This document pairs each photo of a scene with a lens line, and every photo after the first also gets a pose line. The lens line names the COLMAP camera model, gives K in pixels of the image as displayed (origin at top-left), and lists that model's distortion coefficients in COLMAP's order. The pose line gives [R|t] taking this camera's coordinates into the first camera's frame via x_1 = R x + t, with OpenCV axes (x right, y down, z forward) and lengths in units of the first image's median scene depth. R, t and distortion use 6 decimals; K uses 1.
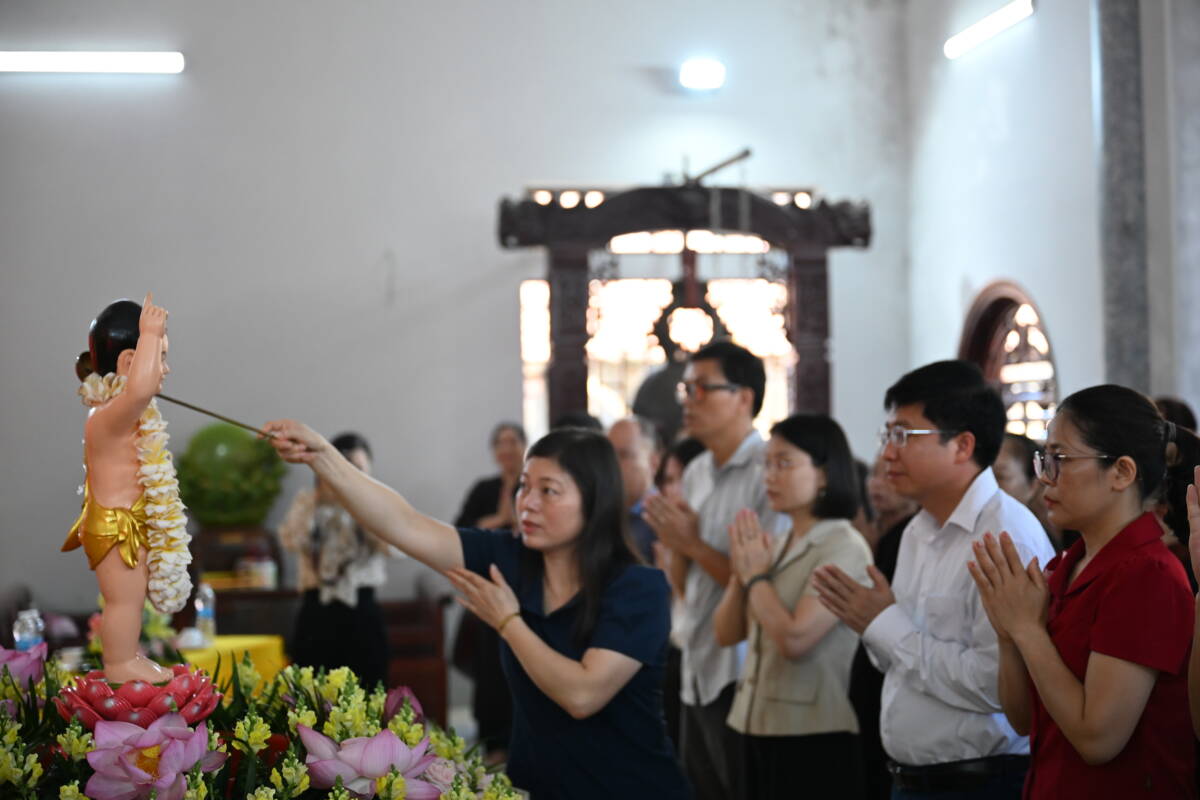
lens RADIAL K [[1989.4, 0, 595.6], [0, 1989.4, 393.0], [0, 0, 1]] dist [0.000456, 0.000000]
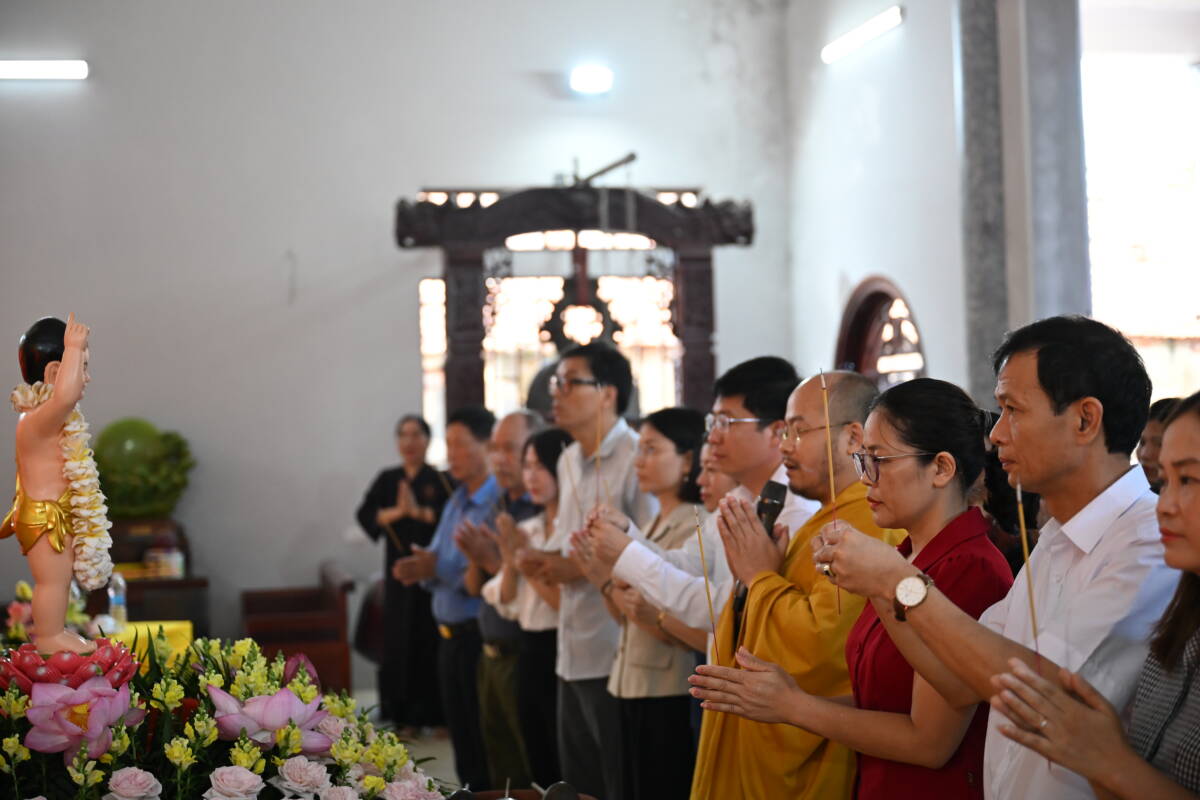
lens RADIAL K [[1989.4, 0, 589.9], [0, 1989.4, 394.9], [0, 0, 1]] dist [0.000456, 0.000000]
pose [[0.999005, -0.009573, 0.043550, 0.013637], [0.009286, 0.999934, 0.006782, -0.004625], [-0.043612, -0.006371, 0.999028, -0.094286]]
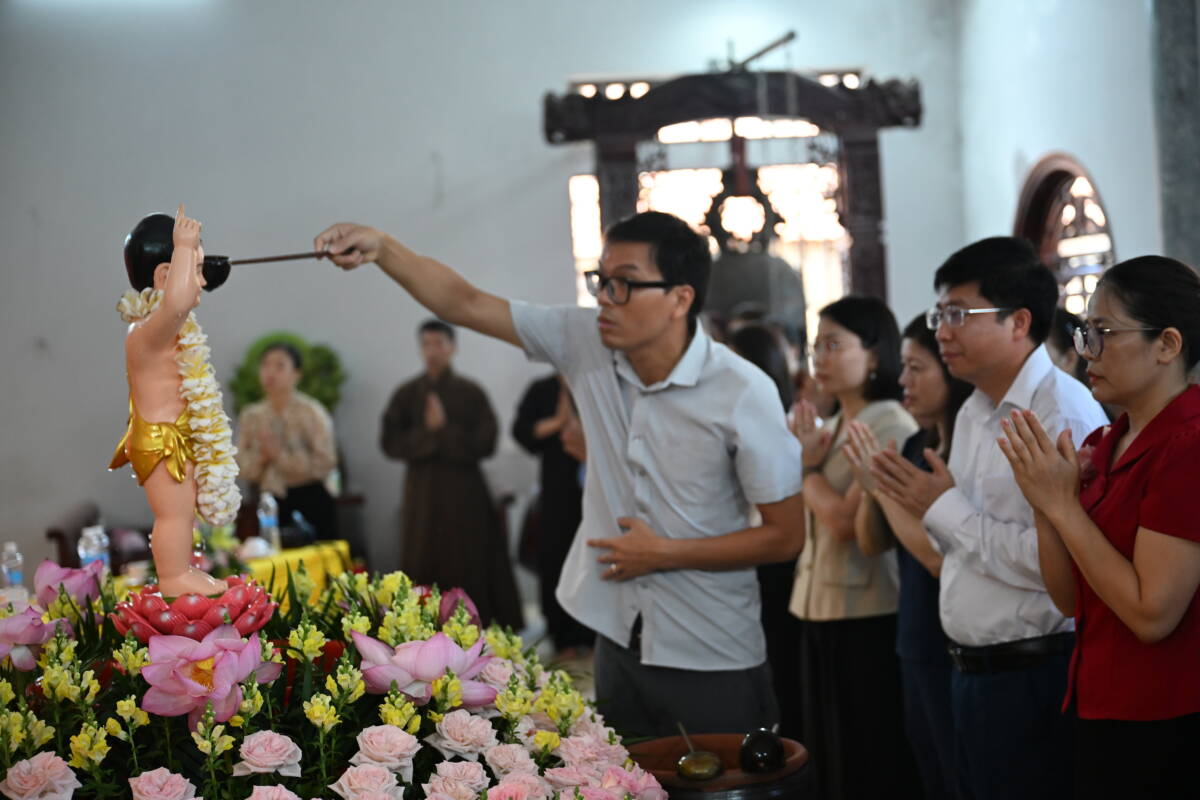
lens RADIAL K [[1989.4, 0, 604.9], [0, 1989.4, 401.9], [0, 0, 1]] dist [0.000456, 0.000000]
pose [[0.998708, -0.042756, -0.027482, 0.005830], [0.044272, 0.997383, 0.057156, 0.000072], [0.024966, -0.058299, 0.997987, 0.006302]]
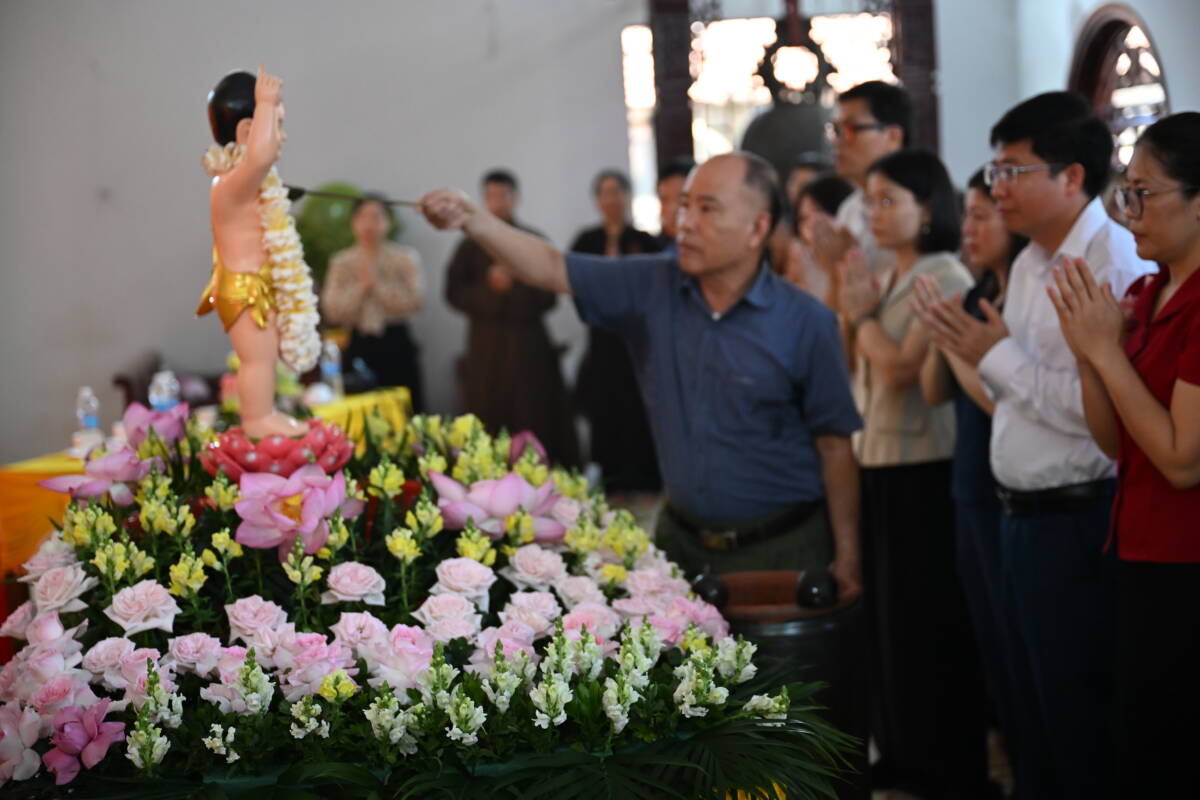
lens RADIAL K [[1989.4, 0, 594.0], [0, 1989.4, 388.9], [0, 0, 1]] dist [0.000456, 0.000000]
pose [[0.997510, -0.037737, -0.059580, 0.001466], [0.044914, 0.991251, 0.124113, -0.001974], [0.054376, -0.126479, 0.990478, -0.021130]]
